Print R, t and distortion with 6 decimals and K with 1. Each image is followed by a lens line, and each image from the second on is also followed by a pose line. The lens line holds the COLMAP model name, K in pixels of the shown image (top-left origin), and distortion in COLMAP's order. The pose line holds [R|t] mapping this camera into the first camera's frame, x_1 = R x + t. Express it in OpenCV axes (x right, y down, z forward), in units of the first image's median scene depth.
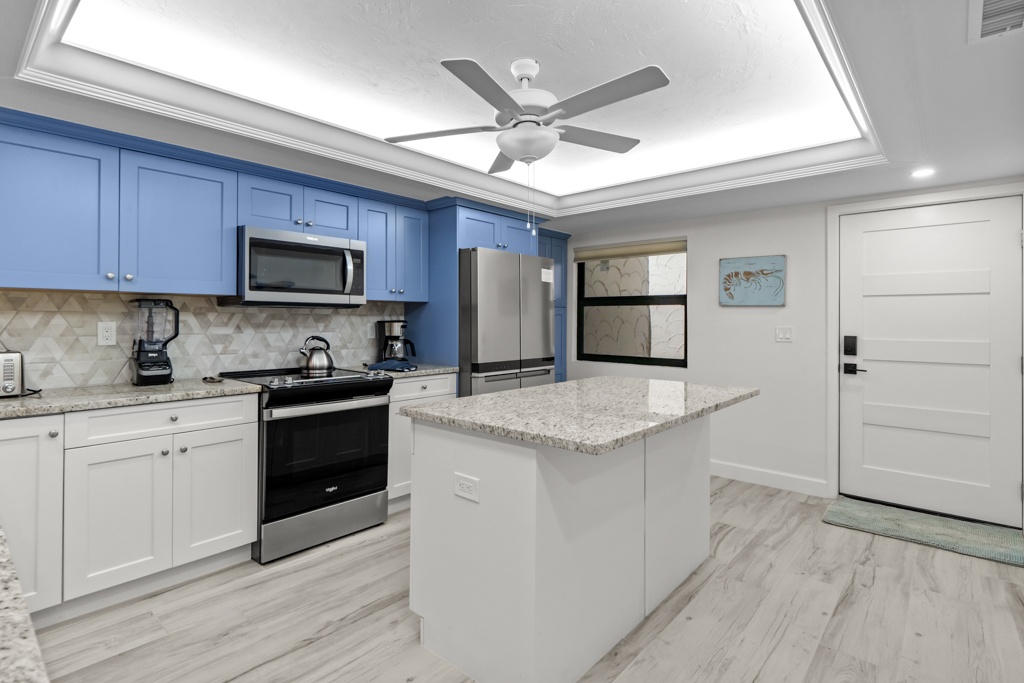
lens RADIAL K [[504.8, 0, 500.4], [0, 504.8, 316.3], [0, 0, 1]] dist [0.001779, -0.000021]
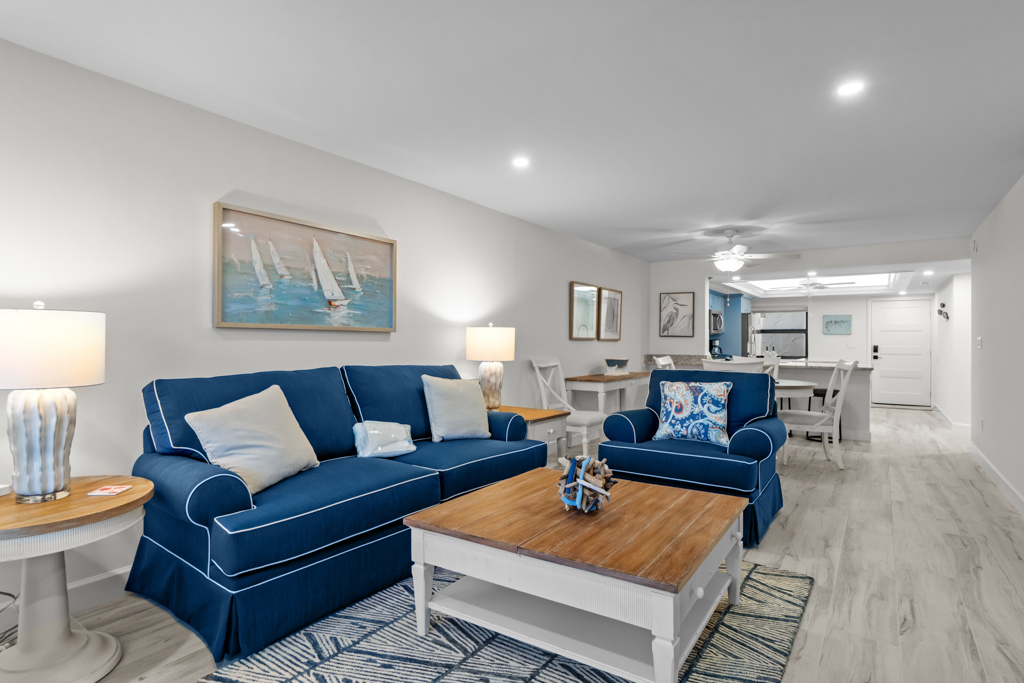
lens RADIAL K [[543.9, 0, 496.8], [0, 543.9, 334.6], [0, 0, 1]] dist [-0.000932, 0.002116]
pose [[0.993273, 0.001844, 0.115778, -1.716793], [-0.000949, 0.999969, -0.007786, 0.004802], [-0.115789, 0.007624, 0.993245, -1.723157]]
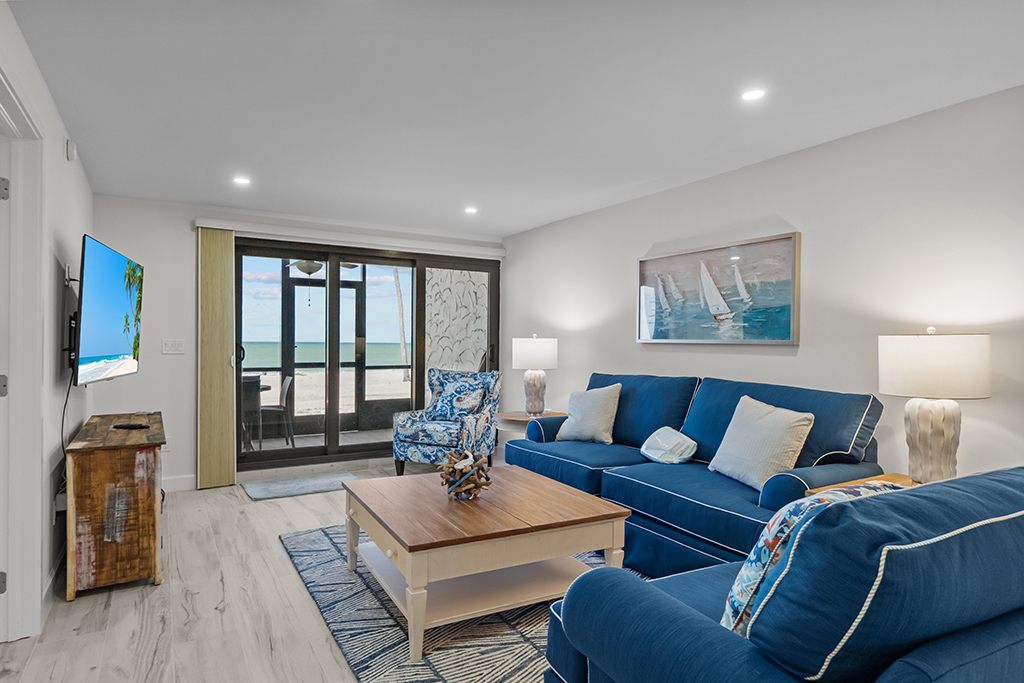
lens RADIAL K [[570.8, 0, 494.7], [0, 570.8, 342.8], [0, 0, 1]] dist [-0.000132, 0.000029]
pose [[-0.302336, -0.003879, -0.953194, -0.785733], [-0.004793, 0.999985, -0.002549, -0.006602], [0.953189, 0.003798, -0.302350, -0.829447]]
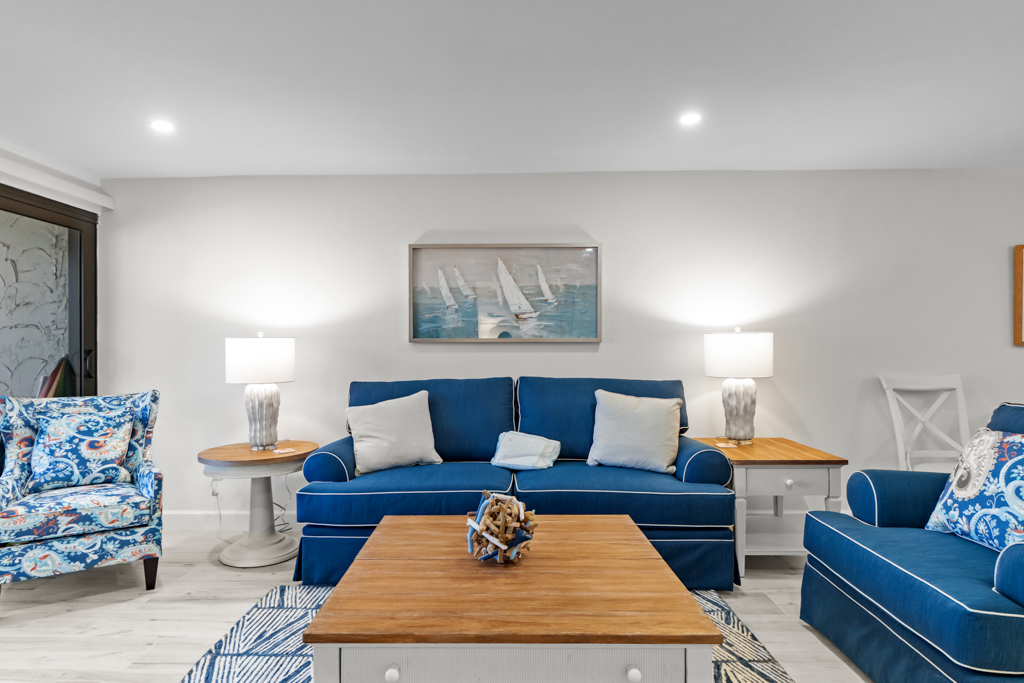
lens RADIAL K [[578.0, 0, 494.8], [0, 578.0, 345.9], [0, 0, 1]] dist [-0.001120, -0.000493]
pose [[0.652614, -0.007029, -0.757658, -1.126606], [0.012091, 0.999926, 0.001137, -0.004912], [0.757594, -0.009903, 0.652651, -1.475597]]
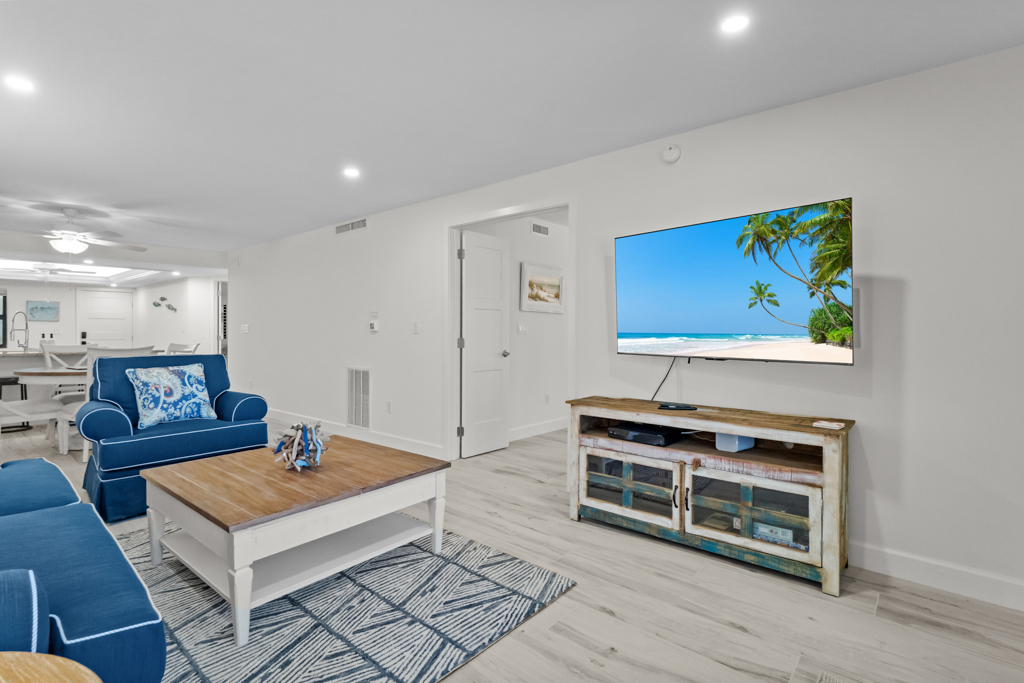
lens RADIAL K [[497.2, 0, 496.4], [0, 497.2, 329.8], [0, 0, 1]] dist [-0.001112, -0.000892]
pose [[-0.011686, -0.002691, 0.999928, -2.230260], [-0.004547, 0.999986, 0.002638, 0.008071], [-0.999921, -0.004516, -0.011698, -1.371399]]
